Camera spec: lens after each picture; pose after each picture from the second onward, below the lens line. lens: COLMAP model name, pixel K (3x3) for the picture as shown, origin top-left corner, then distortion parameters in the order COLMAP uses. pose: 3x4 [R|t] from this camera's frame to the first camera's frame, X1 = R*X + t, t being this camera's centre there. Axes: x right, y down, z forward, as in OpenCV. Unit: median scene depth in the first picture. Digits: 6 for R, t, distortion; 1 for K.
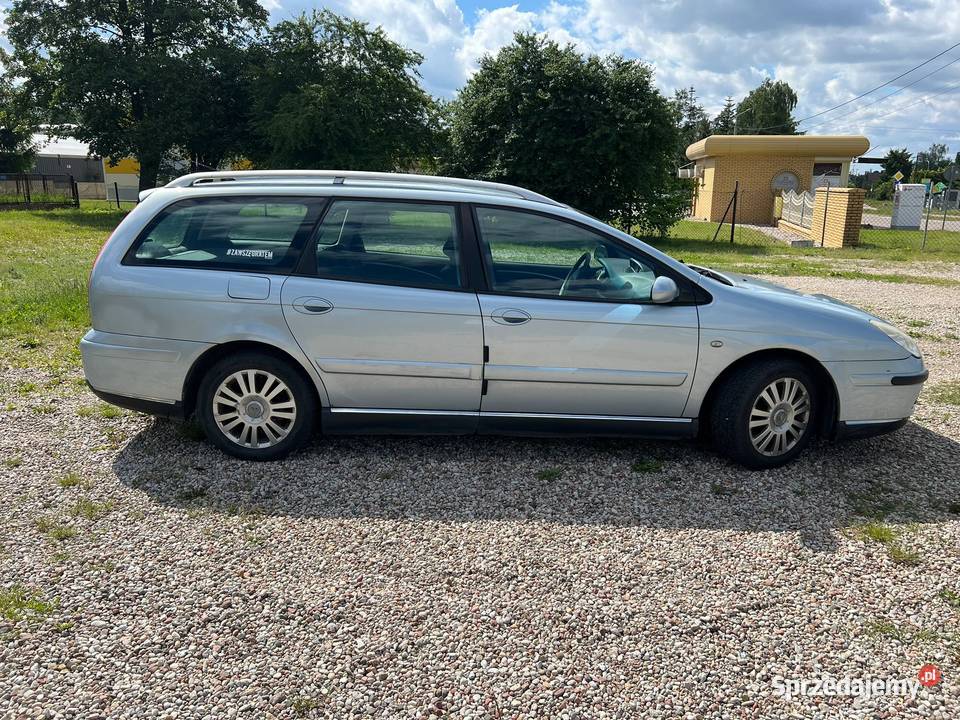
lens RADIAL K [[736.1, 0, 480.6], [0, 736.1, 352.2], [0, 0, 1]] dist [0.046849, -0.052986]
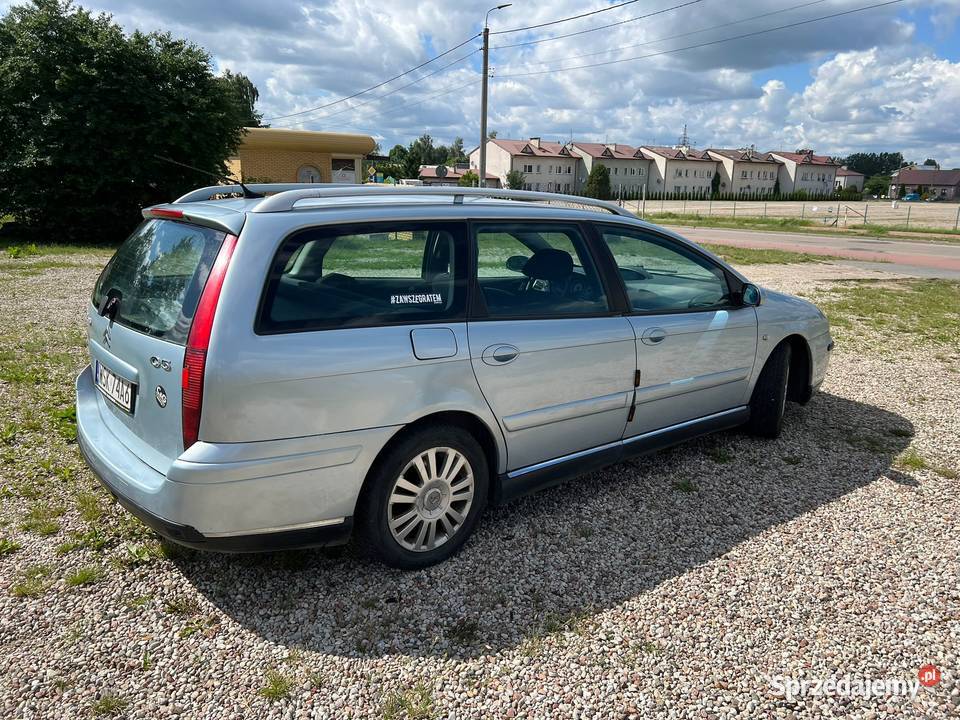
lens RADIAL K [[736.1, 0, 476.4], [0, 736.1, 339.1], [0, 0, 1]] dist [0.046849, -0.052986]
pose [[0.759794, -0.128924, 0.637254, -0.159527], [0.130516, 0.990435, 0.044764, -0.024999], [-0.636930, 0.049160, 0.769353, 0.080733]]
